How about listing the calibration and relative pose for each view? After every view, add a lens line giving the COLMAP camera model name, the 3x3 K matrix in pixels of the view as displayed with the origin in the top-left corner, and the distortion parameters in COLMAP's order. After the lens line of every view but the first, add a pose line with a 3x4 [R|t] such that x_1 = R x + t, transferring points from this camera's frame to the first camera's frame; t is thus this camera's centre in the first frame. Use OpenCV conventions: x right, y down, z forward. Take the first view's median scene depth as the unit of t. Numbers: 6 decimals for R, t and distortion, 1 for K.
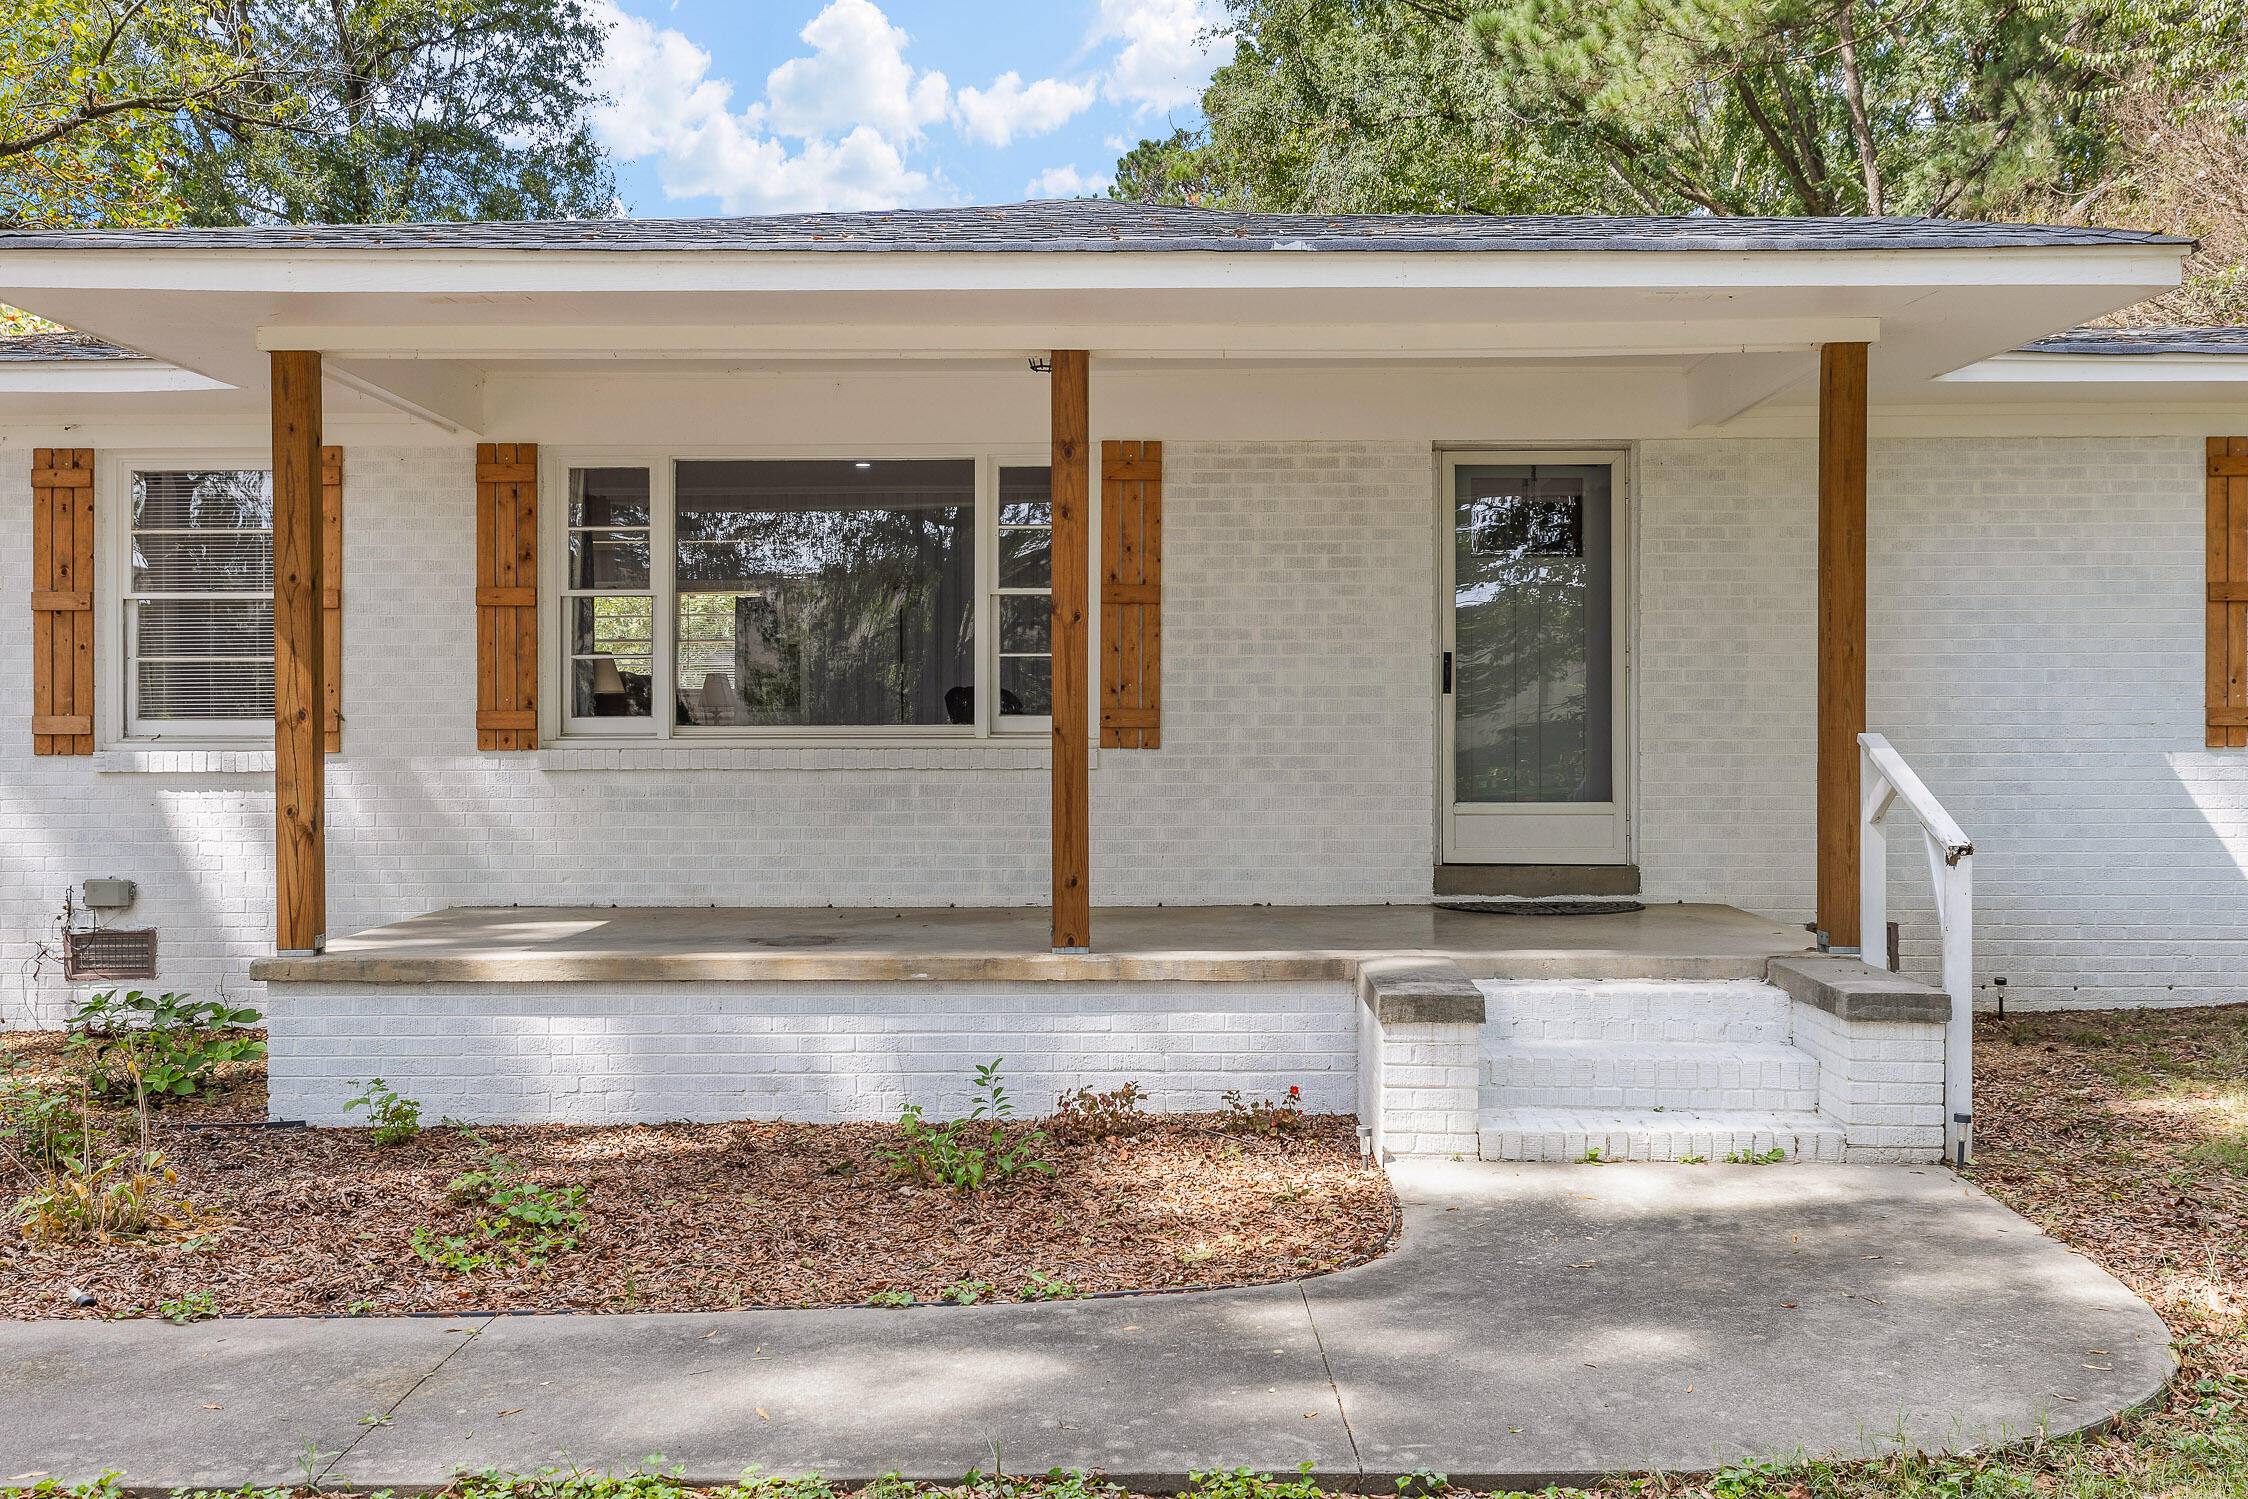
lens RADIAL K [[2171.3, 0, 1128.1], [0, 2171.3, 744.0], [0, 0, 1]] dist [-0.001030, 0.000000]
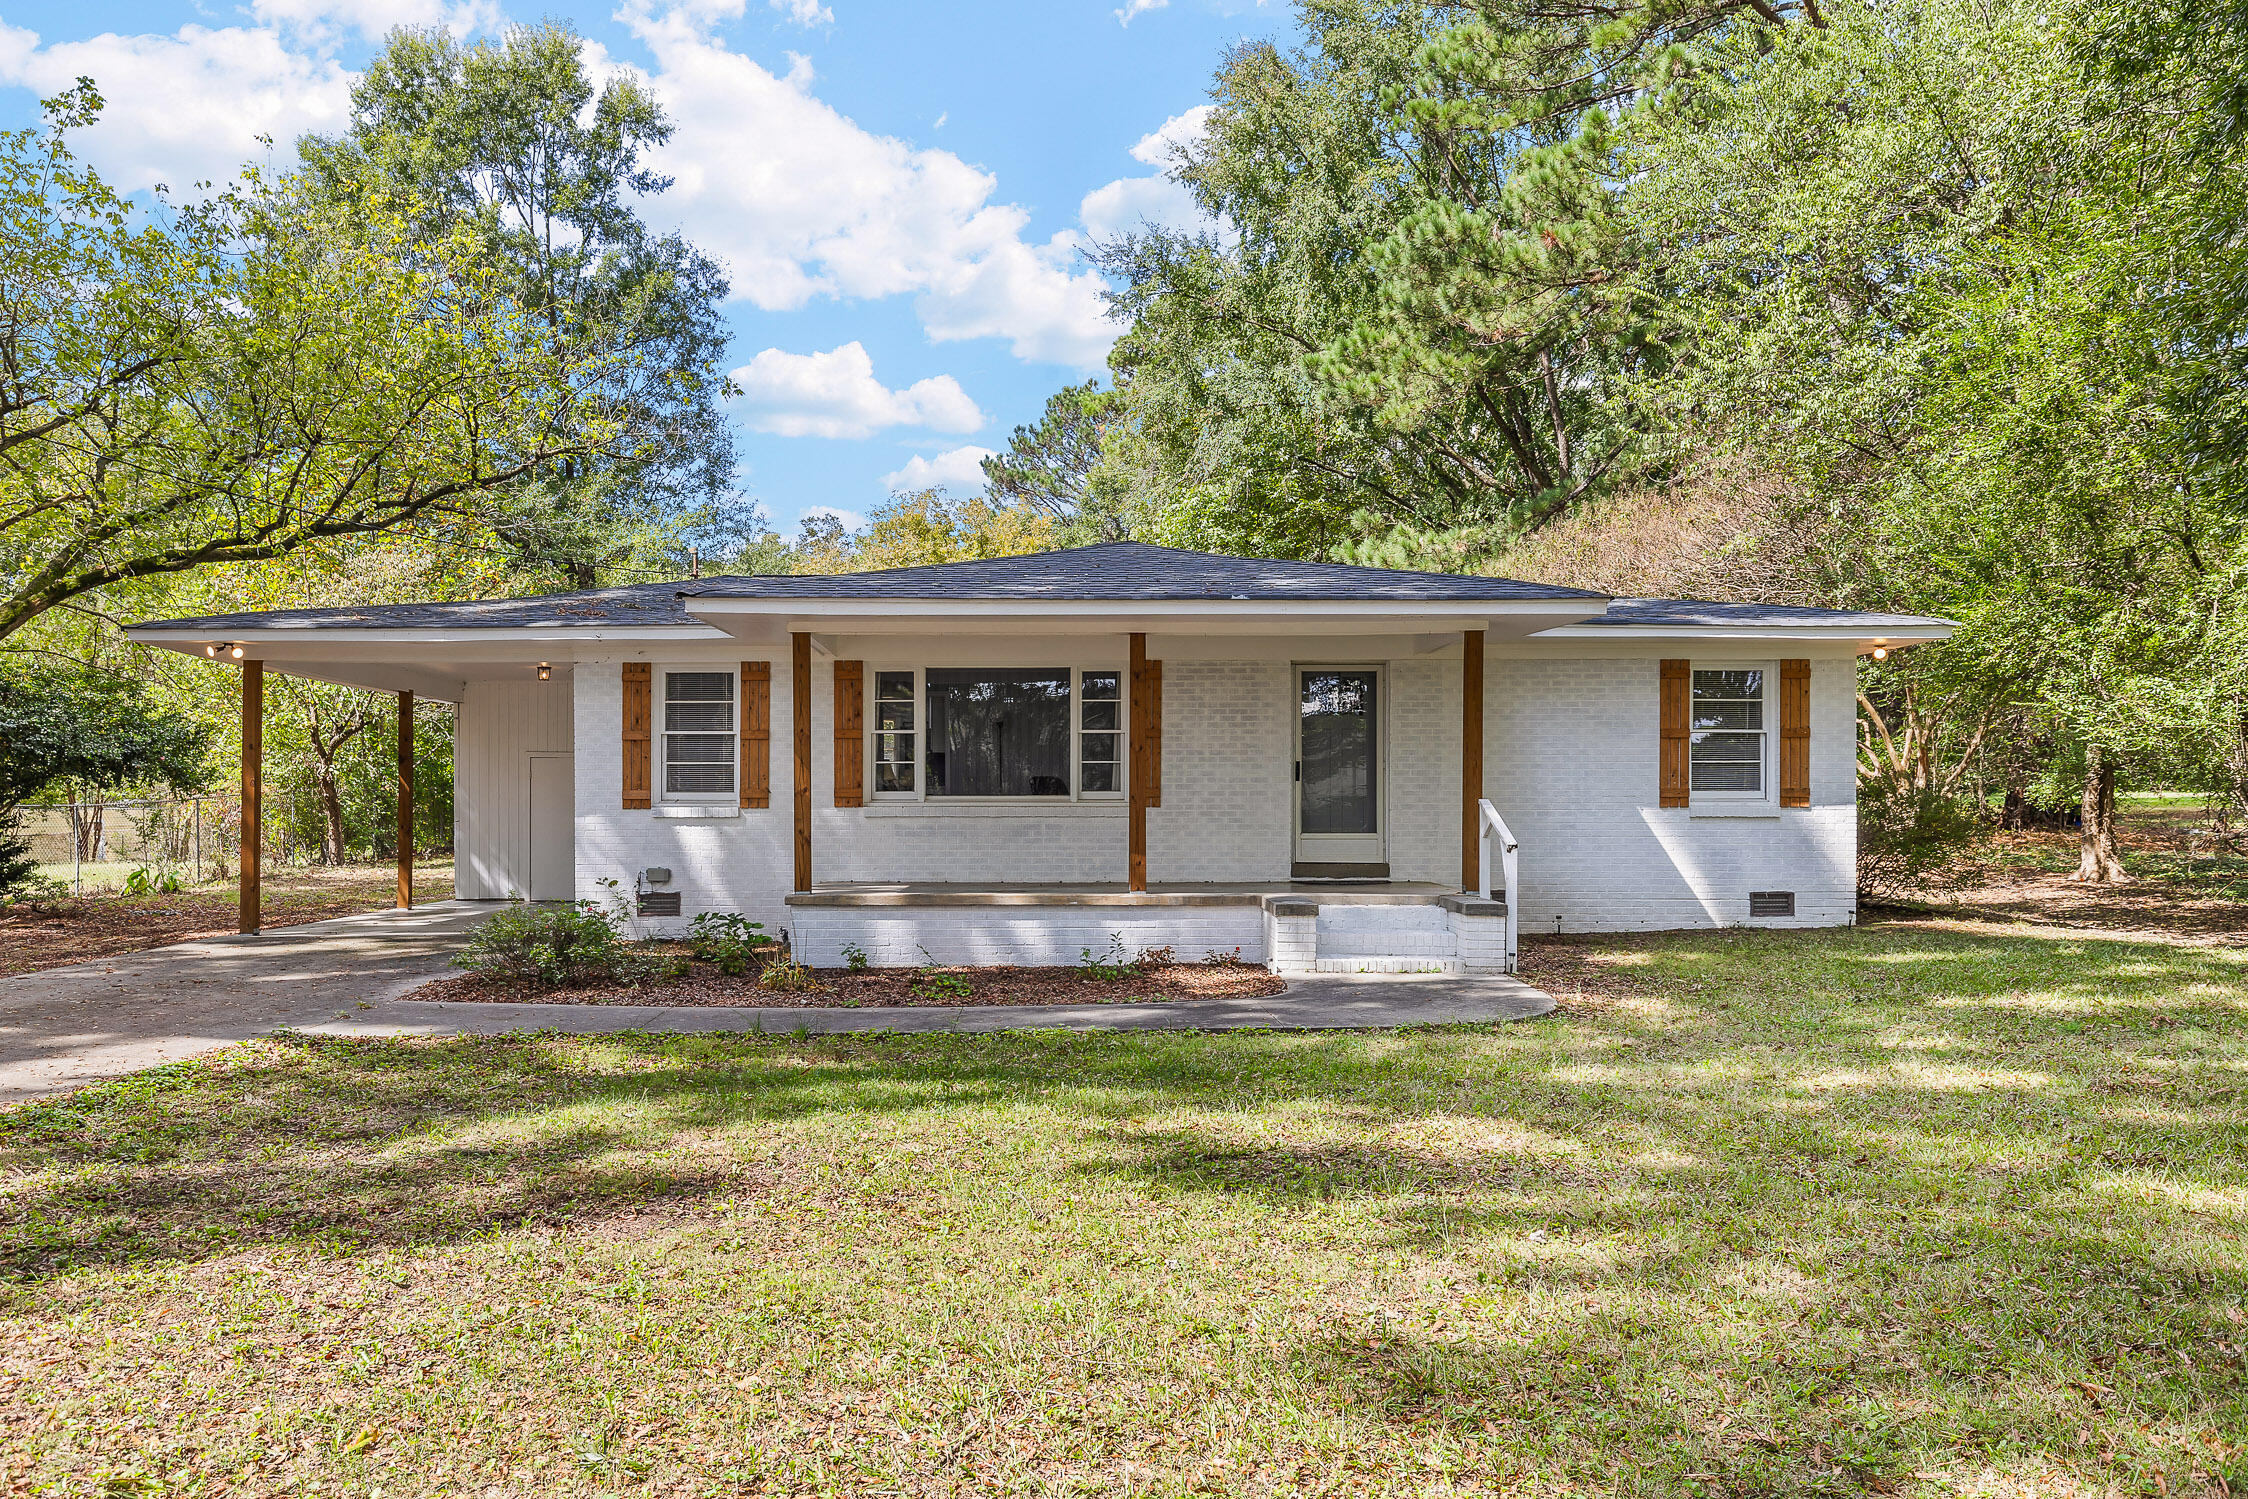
lens RADIAL K [[1675.6, 0, 1017.0], [0, 1675.6, 808.1], [0, 0, 1]] dist [-0.031603, -0.001104]
pose [[0.999971, 0.002184, -0.007232, -0.111602], [-0.002217, 0.999987, -0.004540, 0.010791], [0.007222, 0.004555, 0.999964, -0.612427]]
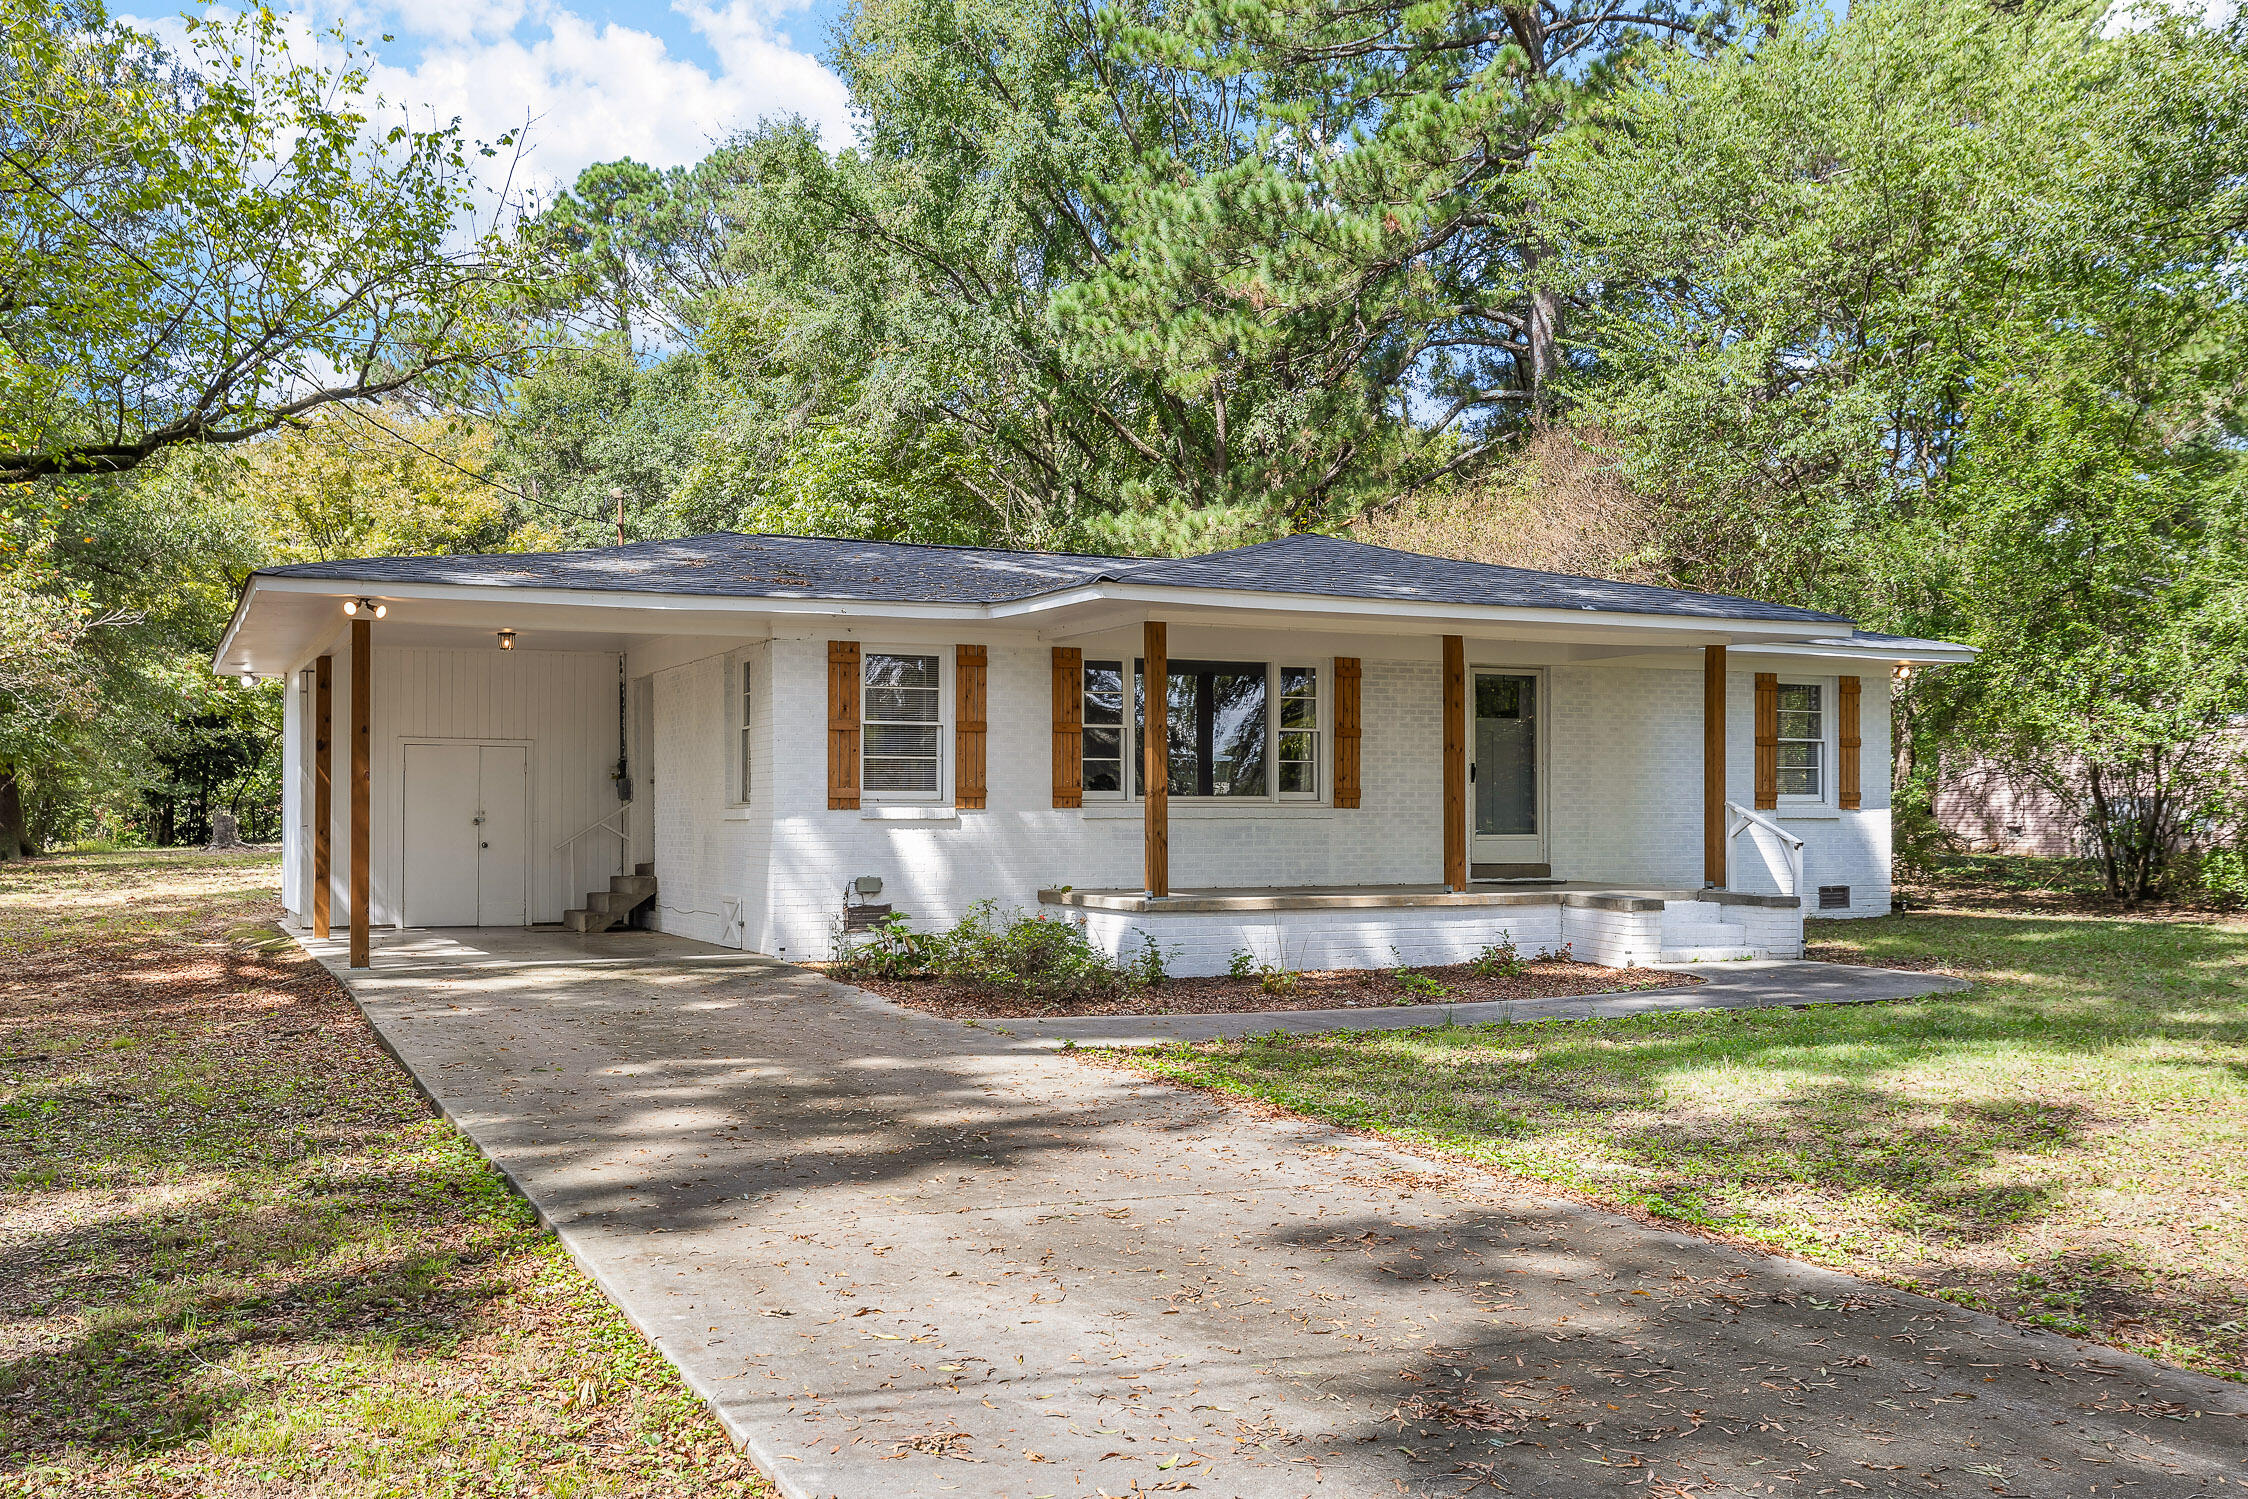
lens RADIAL K [[2116.9, 0, 1126.6], [0, 2116.9, 763.3], [0, 0, 1]] dist [-0.019838, 0.000000]
pose [[0.901504, 0.013260, 0.432568, -1.044982], [-0.001544, 0.999623, -0.027424, 0.014752], [-0.432768, 0.024055, 0.901184, -0.702534]]
